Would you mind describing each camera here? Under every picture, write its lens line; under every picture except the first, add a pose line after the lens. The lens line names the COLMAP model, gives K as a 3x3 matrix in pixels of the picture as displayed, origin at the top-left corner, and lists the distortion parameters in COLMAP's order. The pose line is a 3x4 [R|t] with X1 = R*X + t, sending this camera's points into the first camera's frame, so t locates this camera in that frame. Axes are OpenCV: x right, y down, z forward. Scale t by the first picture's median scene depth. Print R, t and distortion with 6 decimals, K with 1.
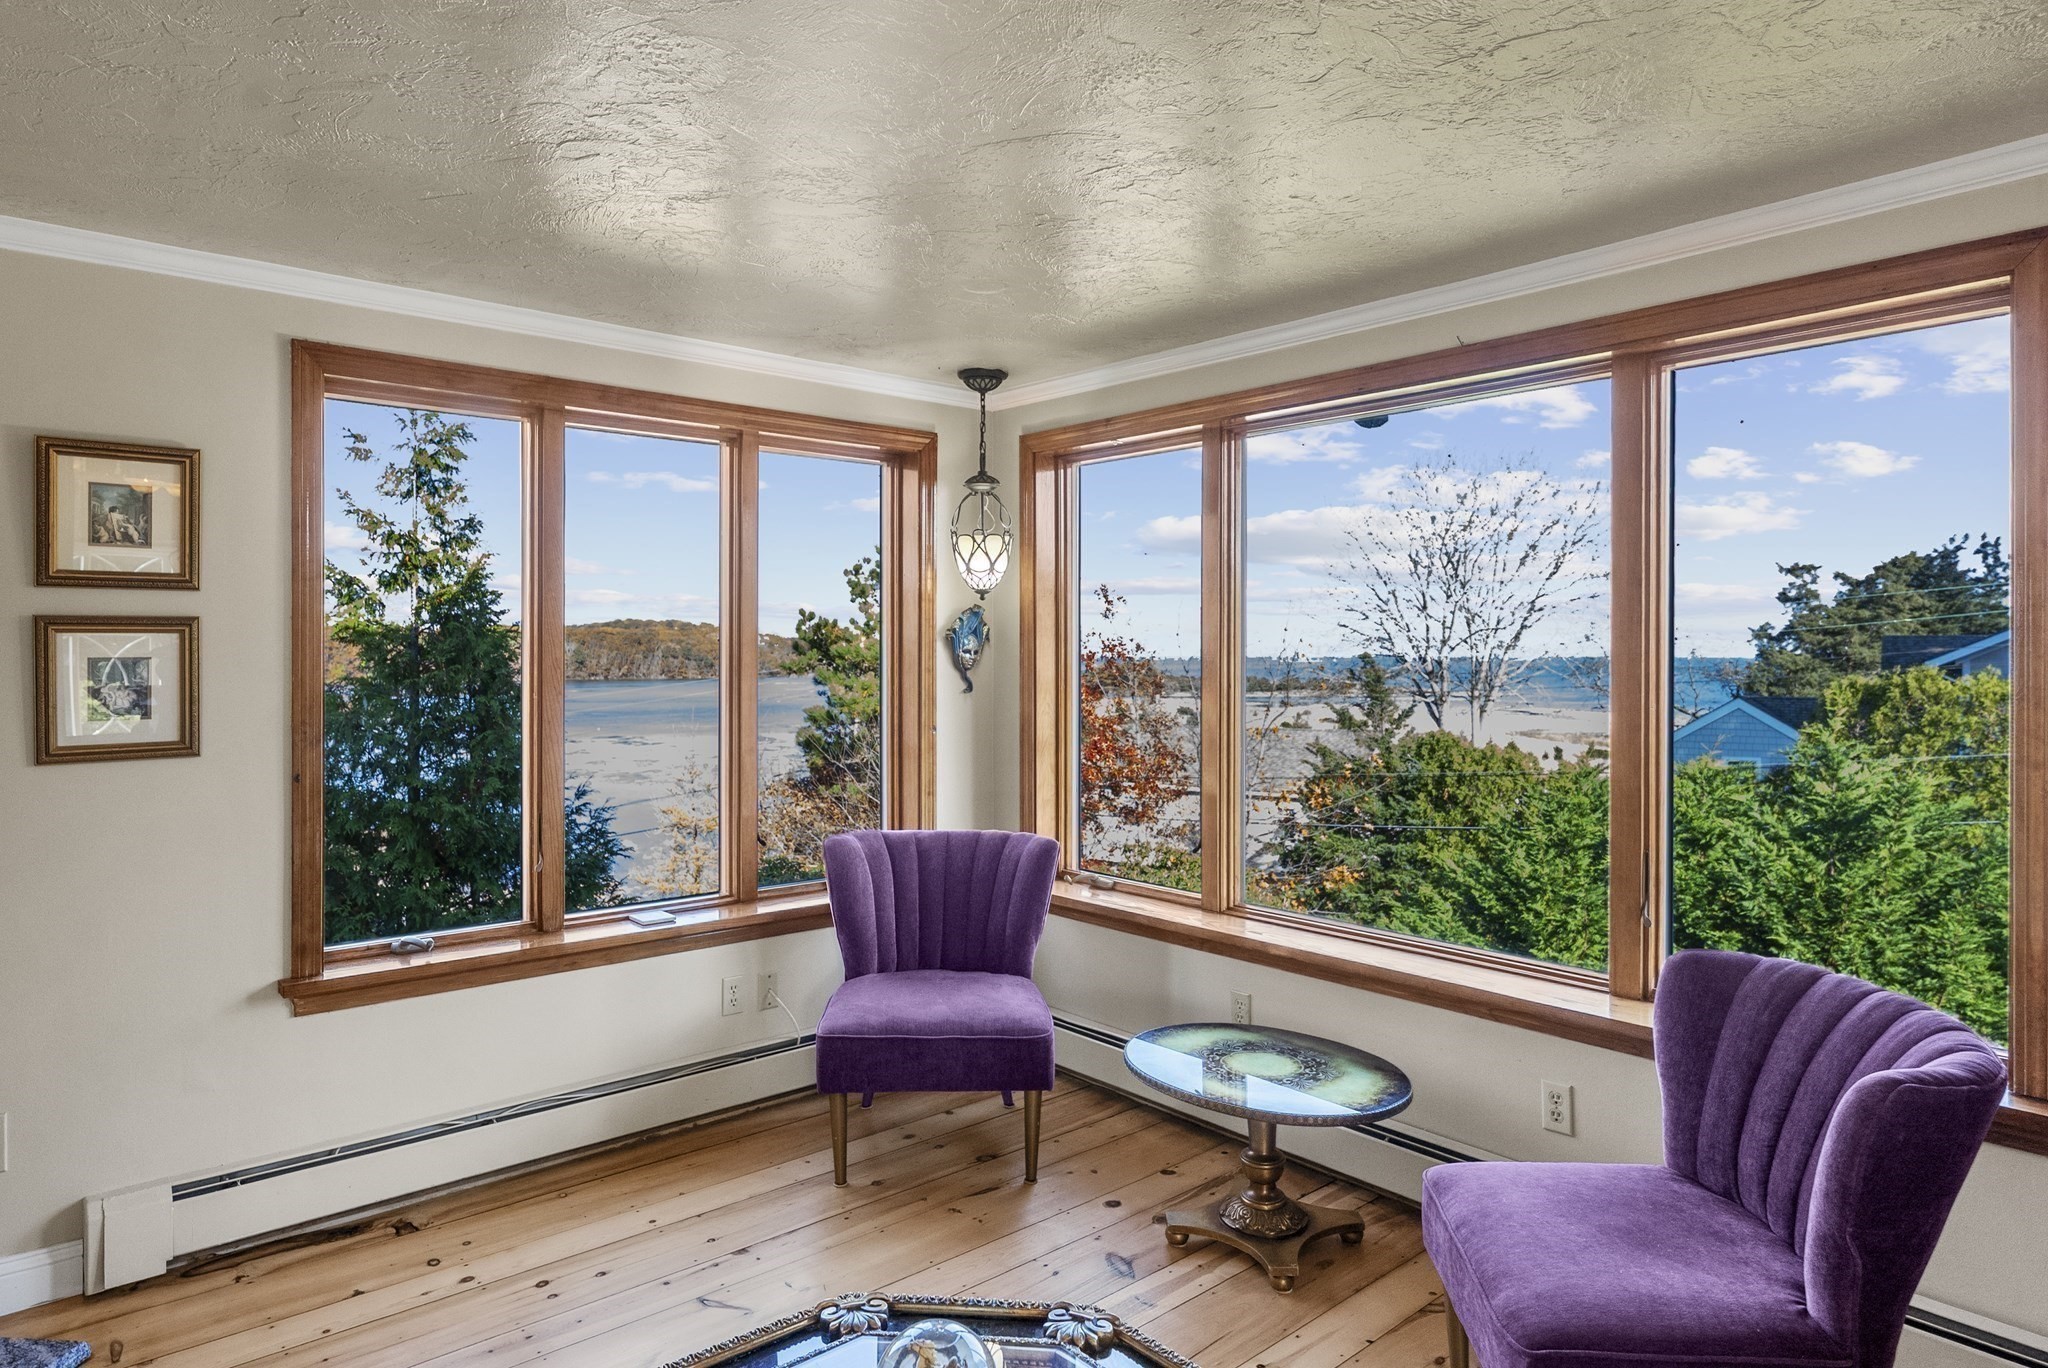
lens RADIAL K [[1226.8, 0, 1019.5], [0, 1226.8, 651.8], [0, 0, 1]] dist [0.000262, -0.002528]
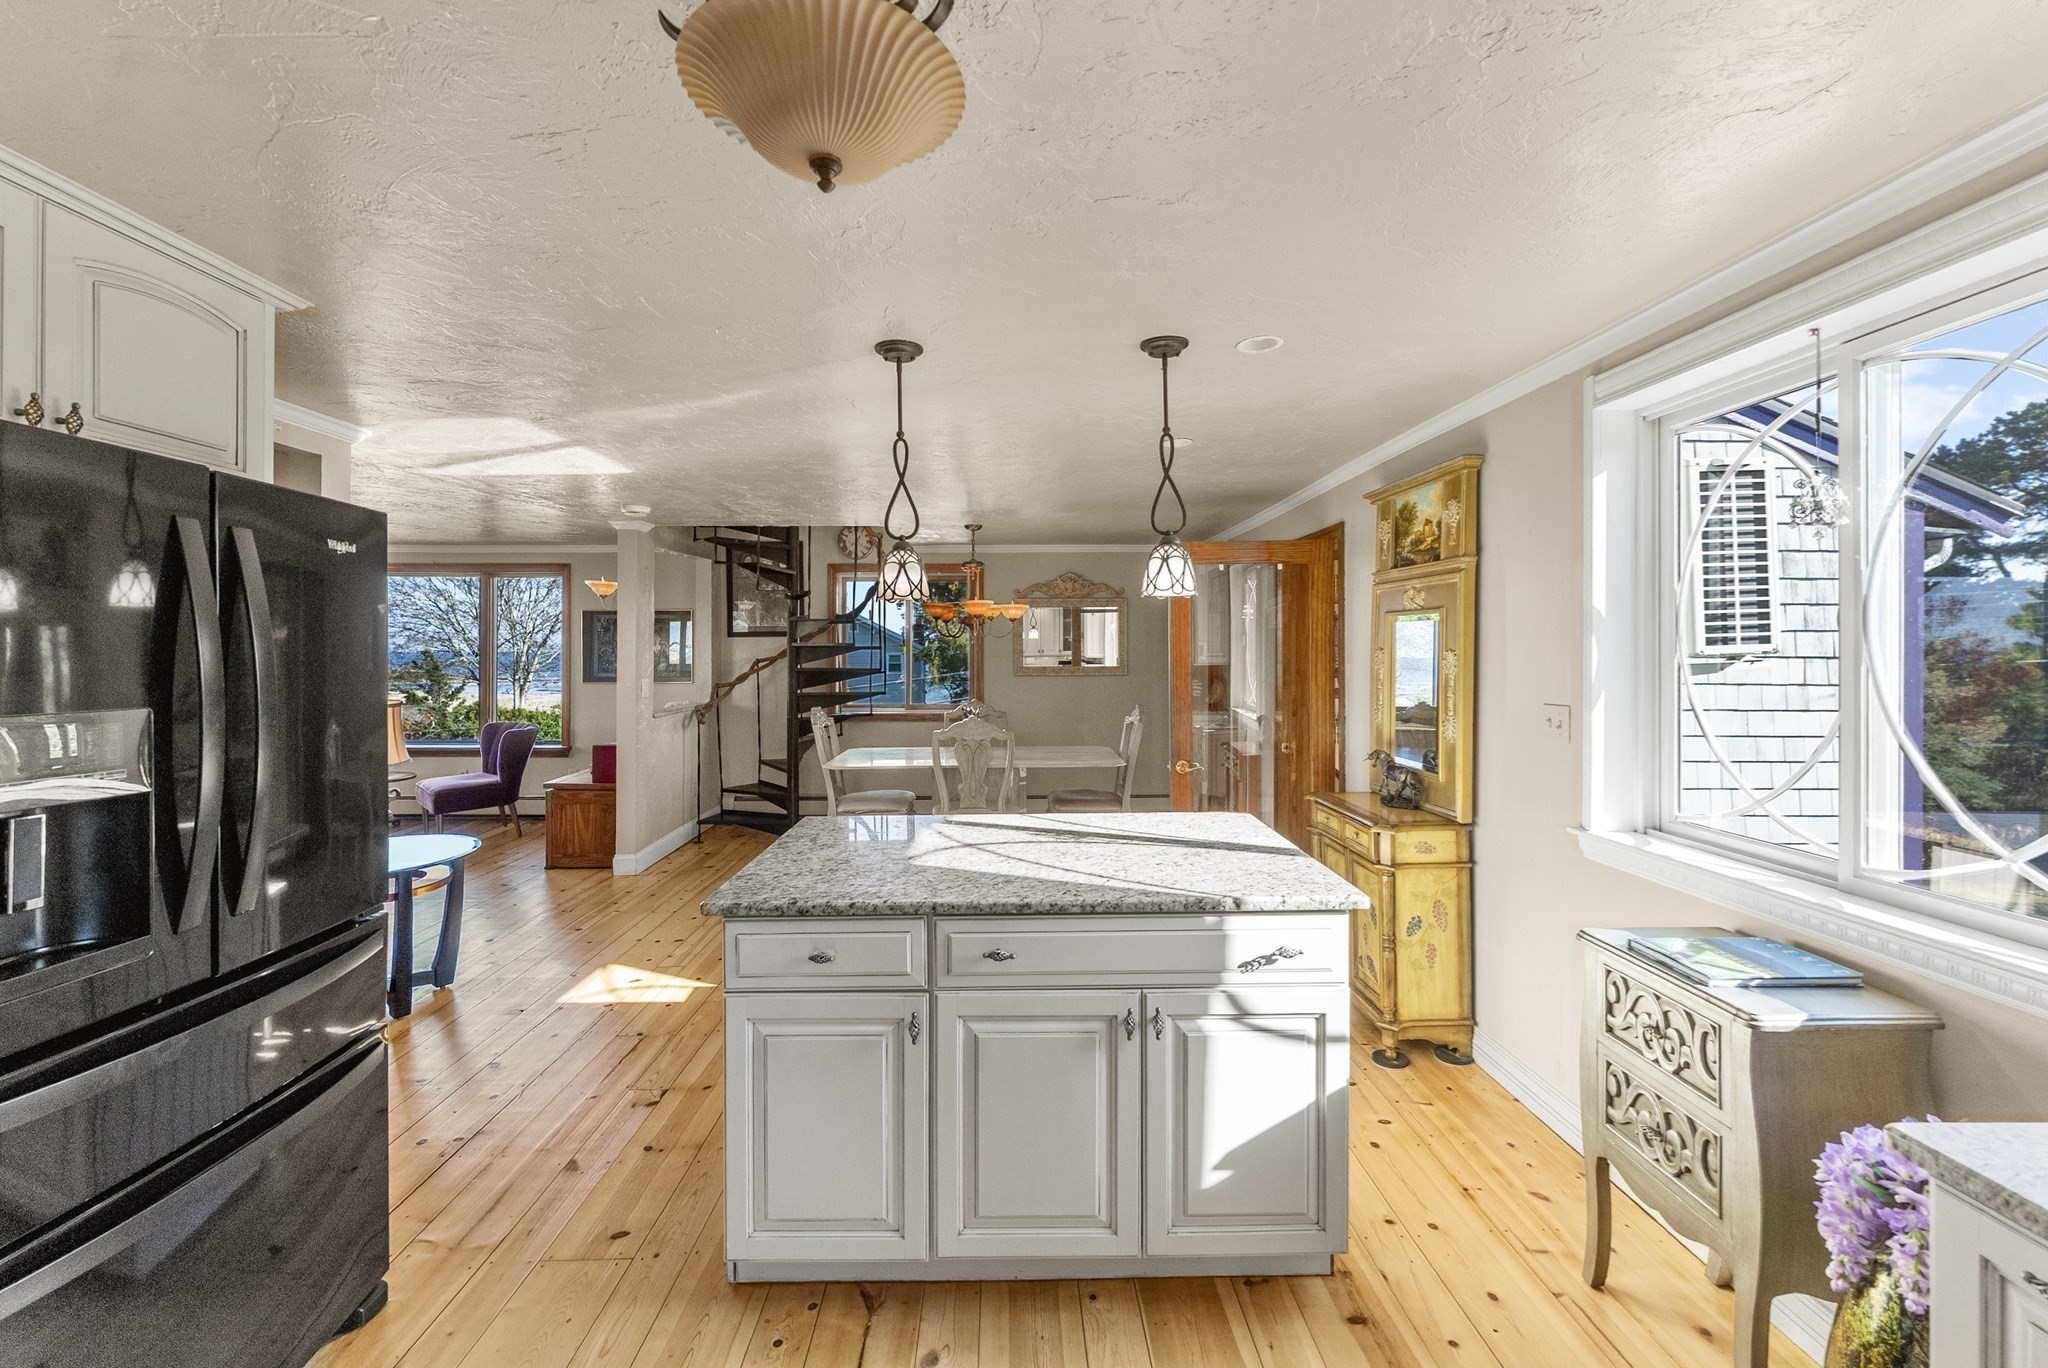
lens RADIAL K [[858.2, 0, 1021.4], [0, 858.2, 653.2], [0, 0, 1]] dist [0.000011, -0.000366]
pose [[0.640348, -0.003025, 0.768079, -0.338076], [-0.001666, 0.999984, 0.005327, -0.010120], [-0.768083, -0.004691, 0.640333, -1.388233]]
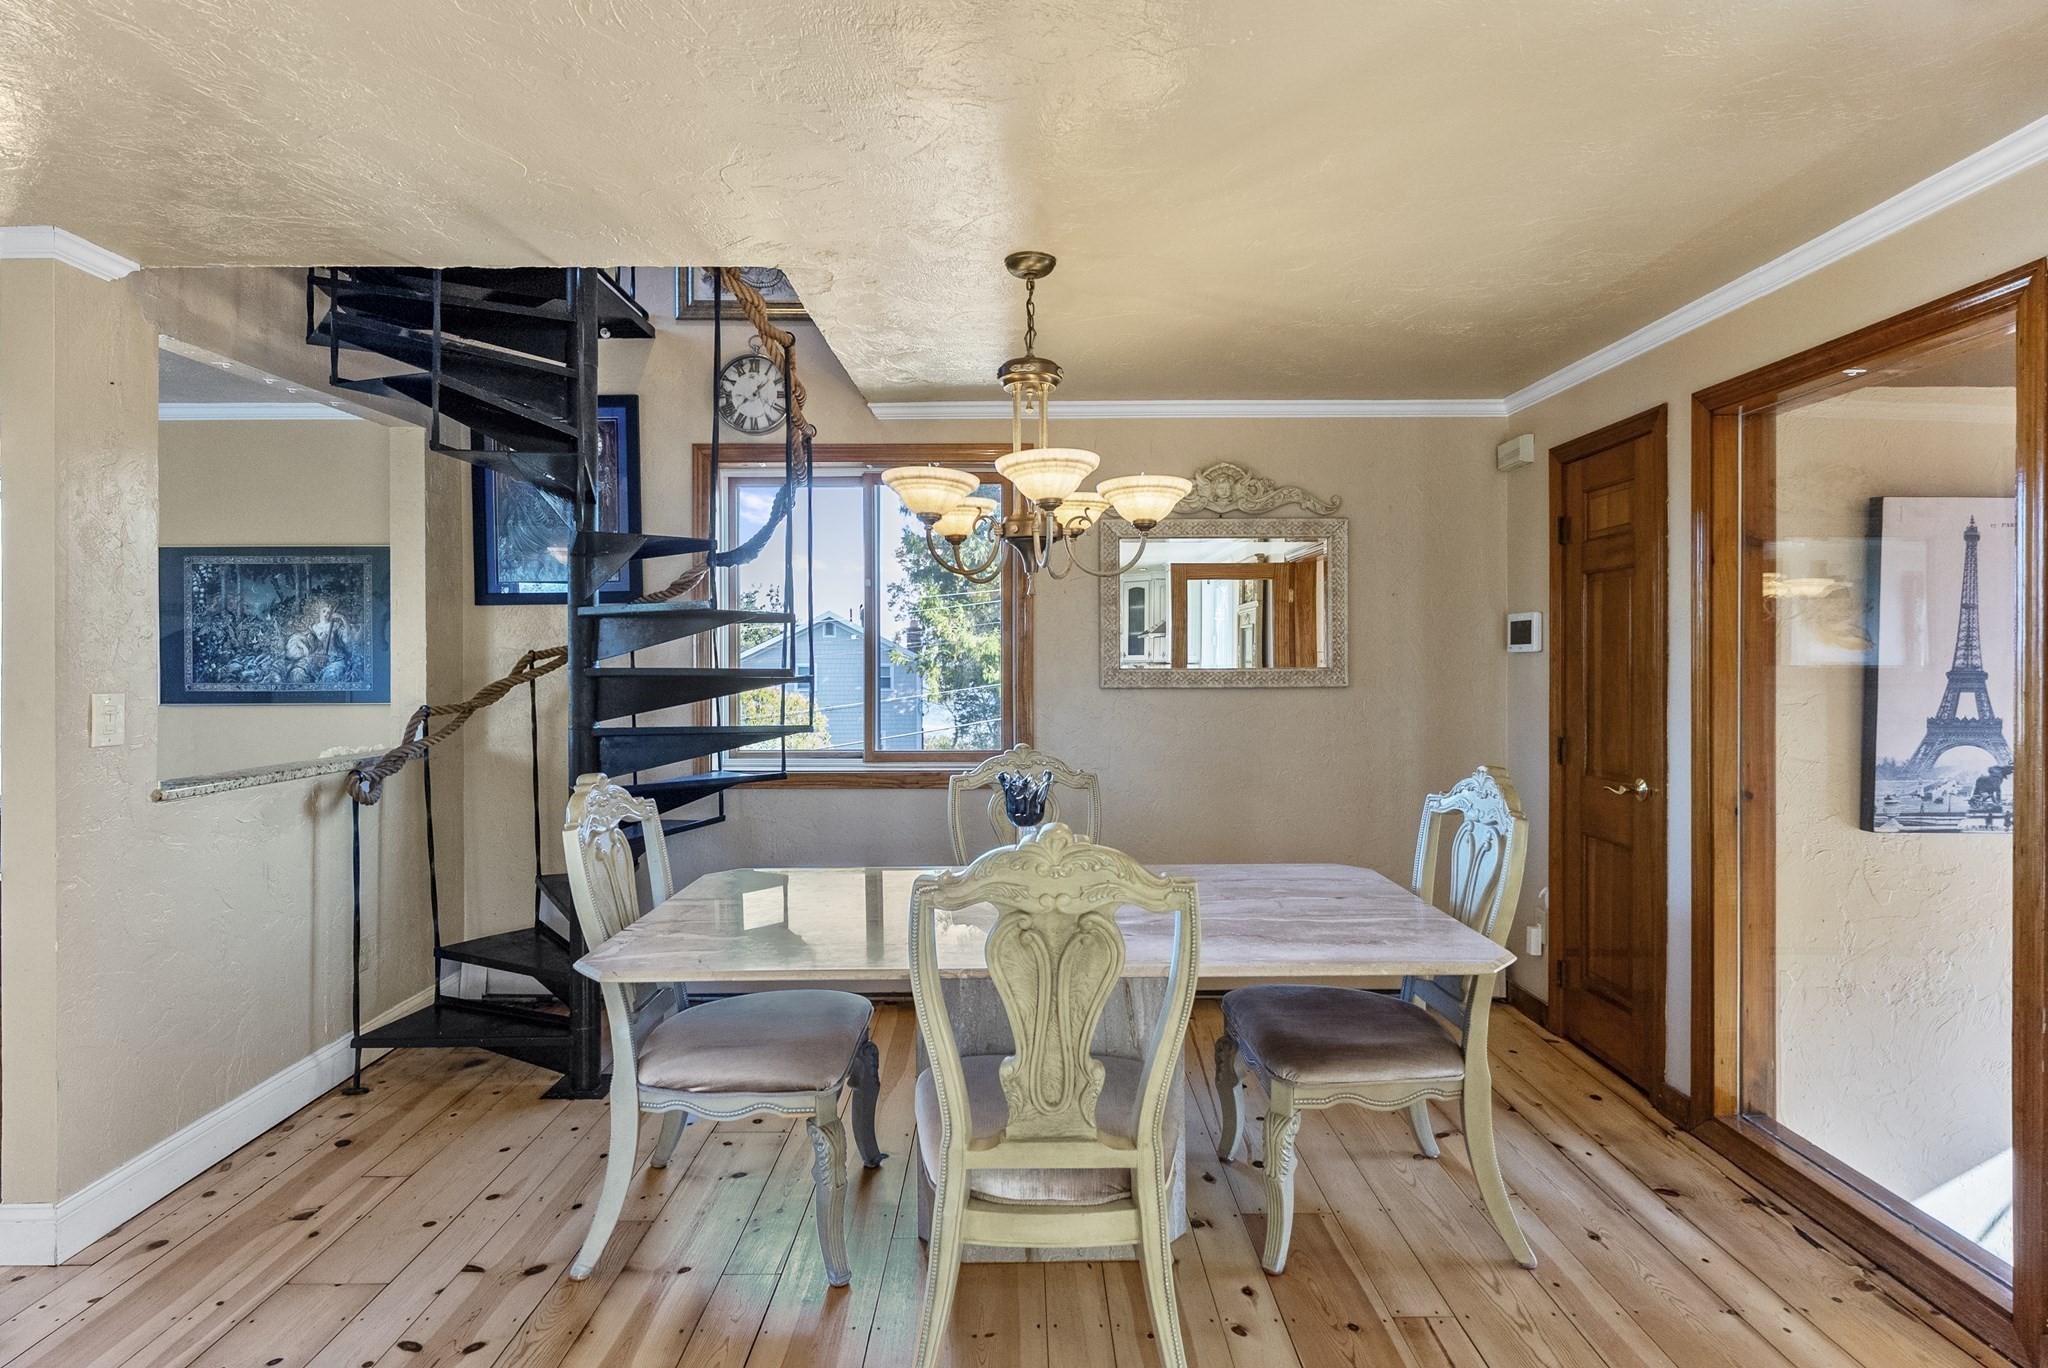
lens RADIAL K [[1016.8, 0, 1017.6], [0, 1016.8, 660.8], [0, 0, 1]] dist [0.000108, -0.000532]
pose [[0.655386, 0.000299, 0.755294, 0.274026], [-0.000084, 1.000000, -0.000322, 0.021964], [-0.755294, 0.000147, 0.655386, -0.775537]]
